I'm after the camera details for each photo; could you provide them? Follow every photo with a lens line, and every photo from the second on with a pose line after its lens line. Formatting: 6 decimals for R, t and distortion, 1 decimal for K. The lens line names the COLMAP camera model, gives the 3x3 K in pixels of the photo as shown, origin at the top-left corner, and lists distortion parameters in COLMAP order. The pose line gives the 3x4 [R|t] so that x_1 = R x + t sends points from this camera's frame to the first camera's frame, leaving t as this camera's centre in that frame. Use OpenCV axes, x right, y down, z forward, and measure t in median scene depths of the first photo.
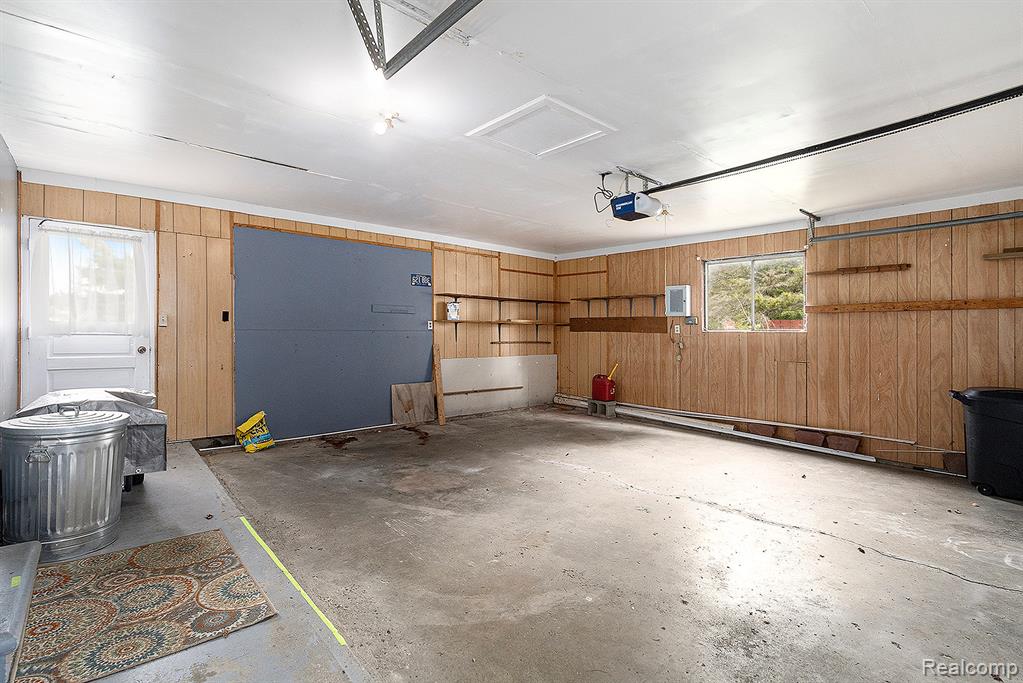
lens RADIAL K [[479.6, 0, 510.7], [0, 479.6, 335.0], [0, 0, 1]] dist [0.001792, 0.002831]
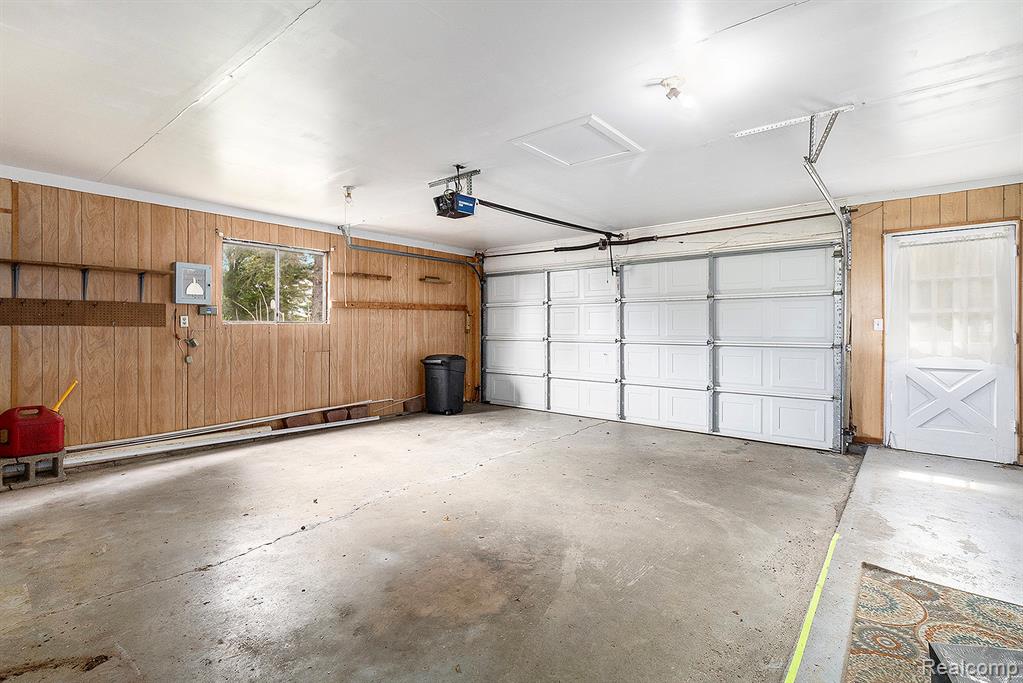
lens RADIAL K [[479.6, 0, 504.4], [0, 479.6, 320.3], [0, 0, 1]] dist [0.001792, 0.002831]
pose [[-0.153680, -0.002207, 0.988118, -0.618221], [0.004721, 0.999984, 0.002967, -0.017801], [-0.988109, 0.005121, -0.153667, 0.829936]]
